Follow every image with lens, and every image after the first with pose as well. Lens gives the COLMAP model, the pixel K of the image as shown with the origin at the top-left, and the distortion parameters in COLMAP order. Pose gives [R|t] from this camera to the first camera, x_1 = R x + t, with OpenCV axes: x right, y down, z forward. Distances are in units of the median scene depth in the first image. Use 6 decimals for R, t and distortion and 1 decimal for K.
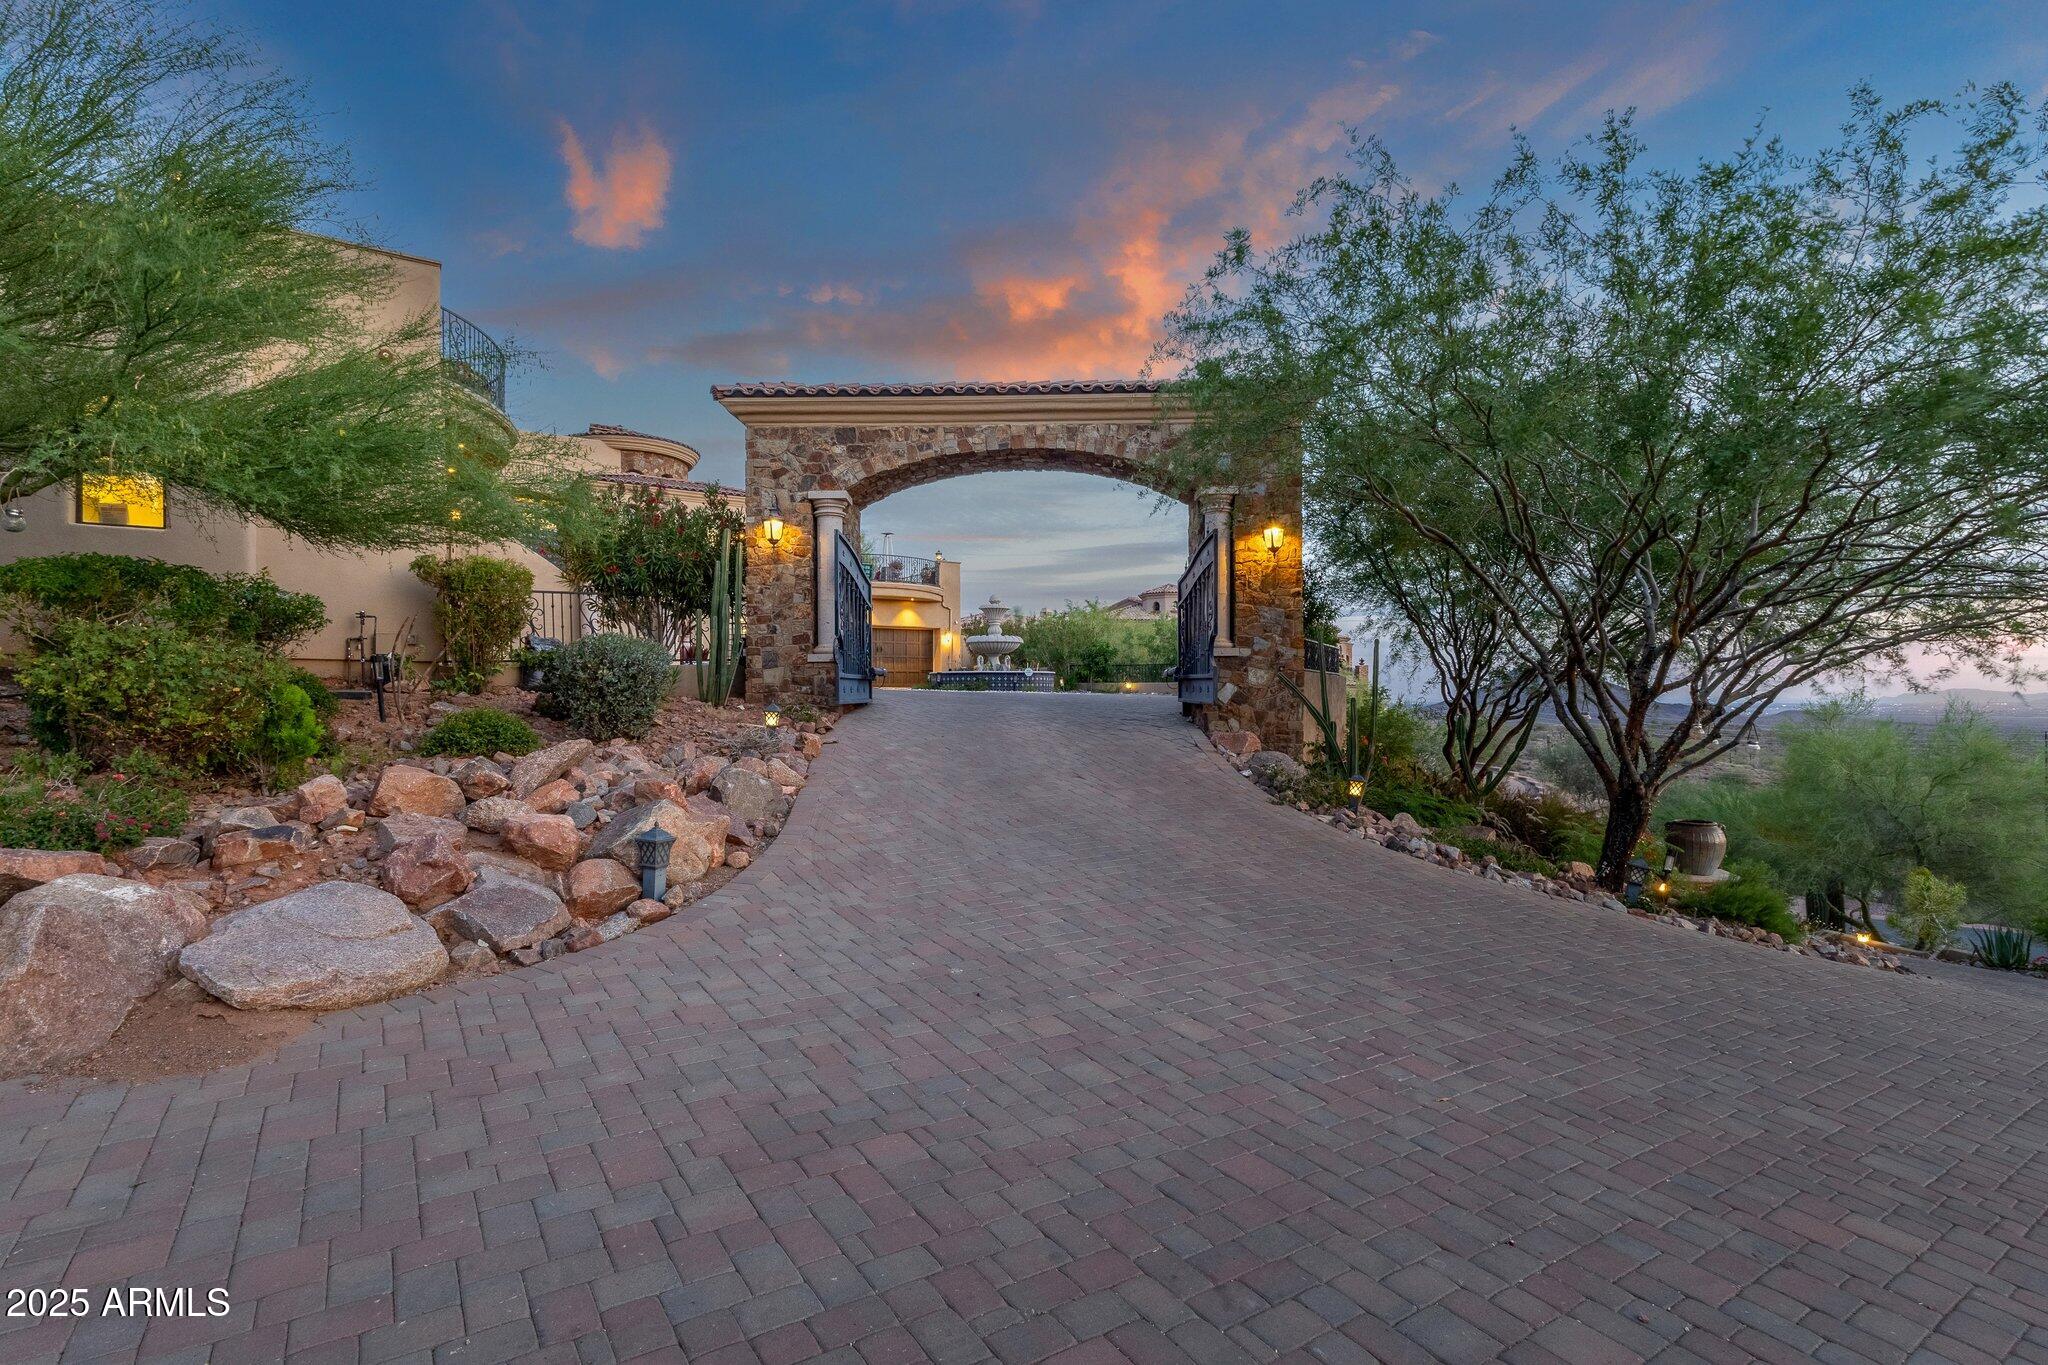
lens RADIAL K [[947.9, 0, 1015.9], [0, 947.9, 680.8], [0, 0, 1]] dist [0.012124, 0.000529]
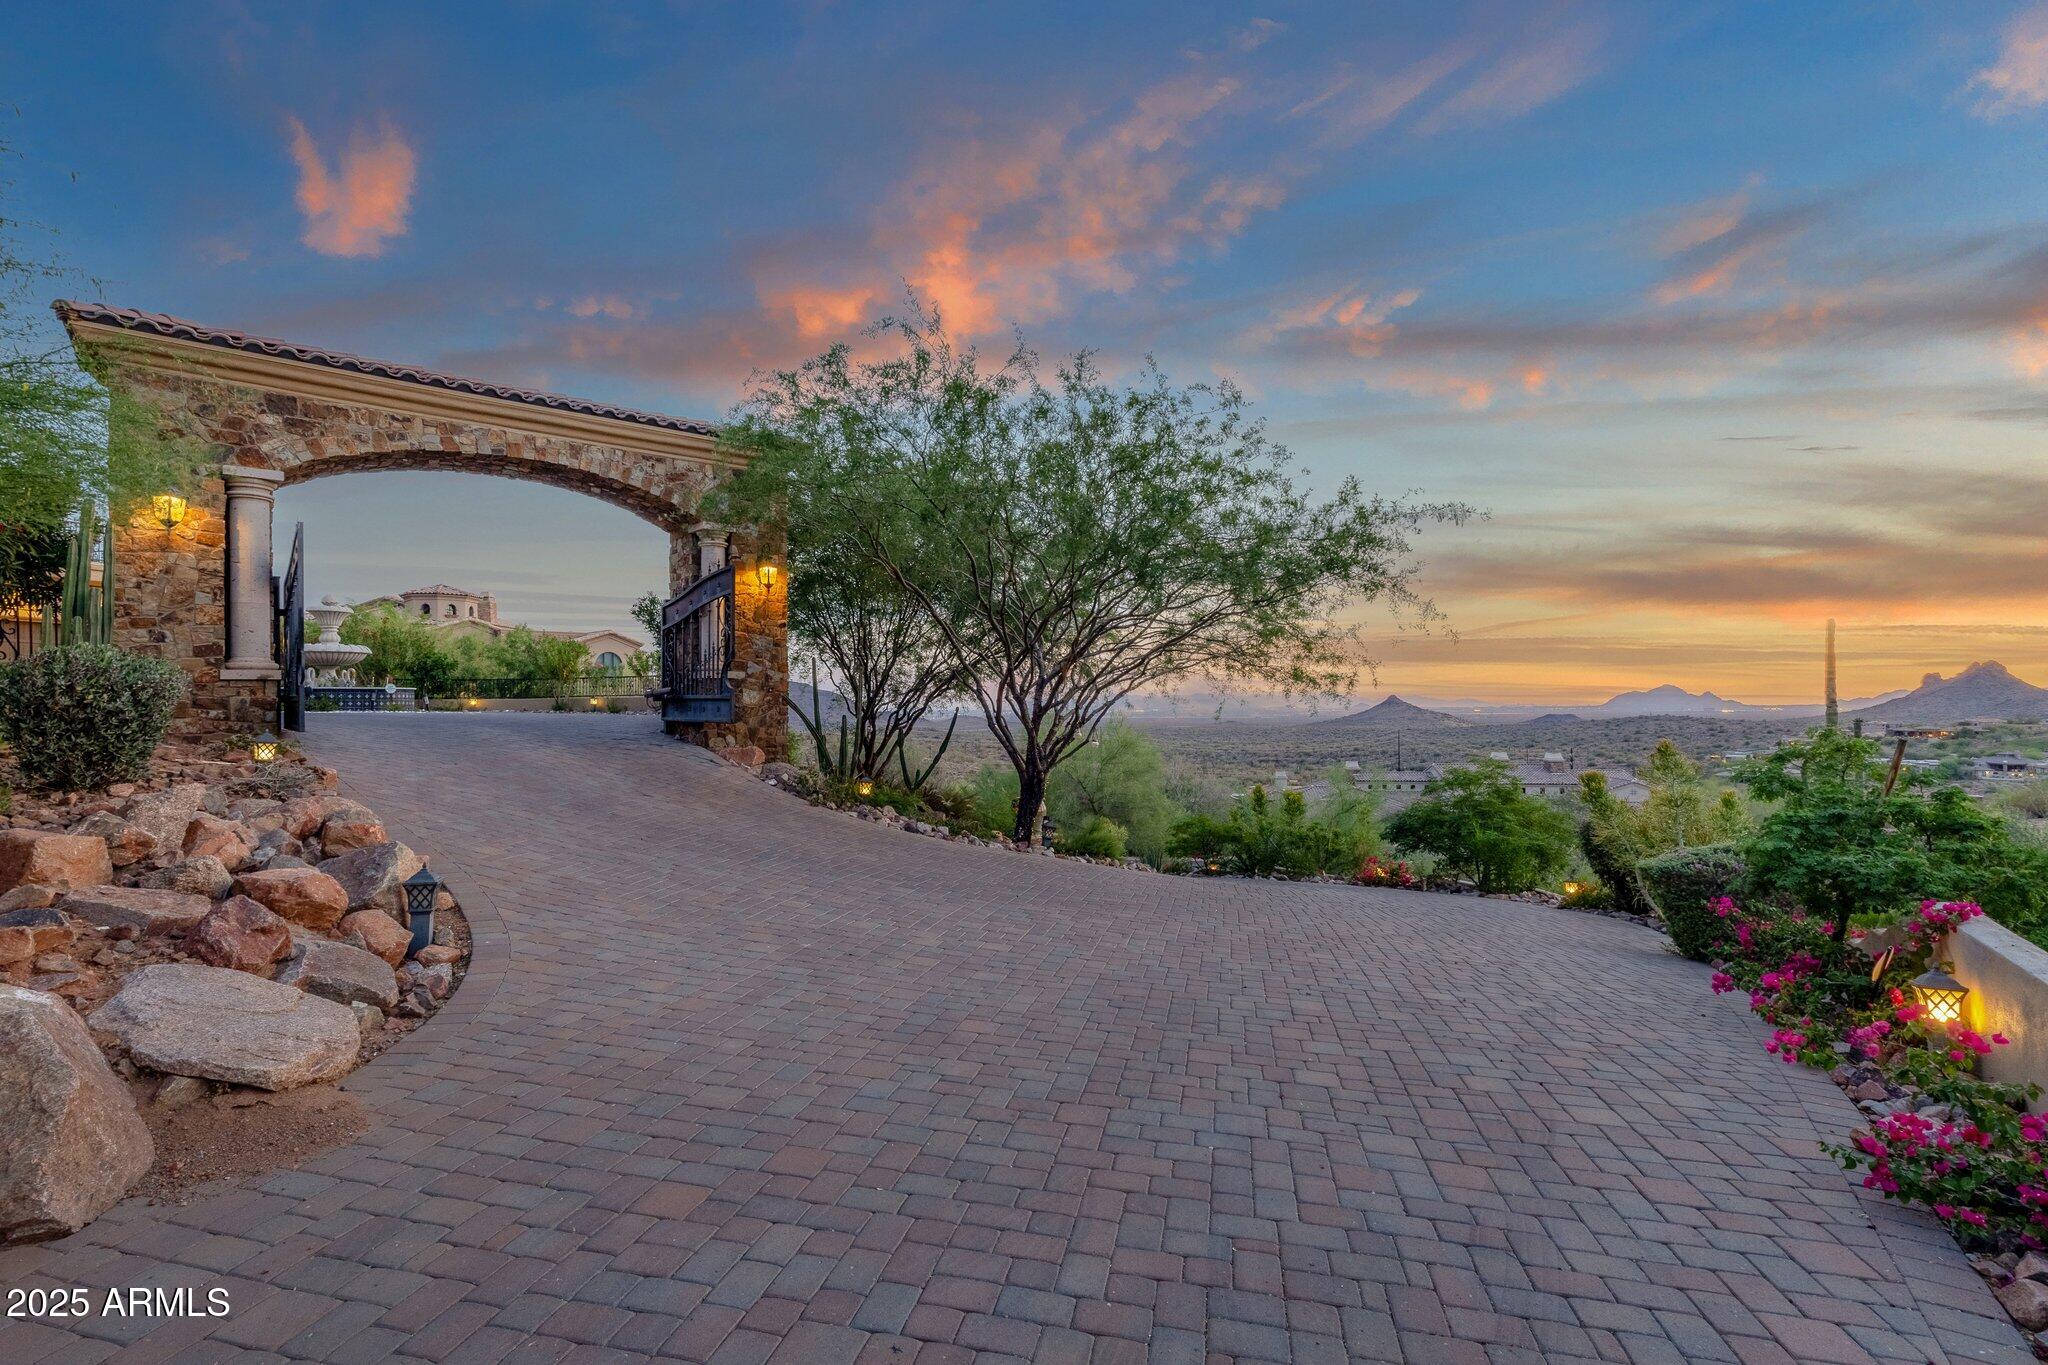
lens RADIAL K [[947.9, 0, 1015.9], [0, 947.9, 680.8], [0, 0, 1]] dist [0.012124, 0.000529]
pose [[0.736677, 0.009799, 0.676174, -0.270914], [-0.000876, 0.999908, -0.013536, -0.008620], [-0.676245, 0.009380, 0.736617, -0.038201]]
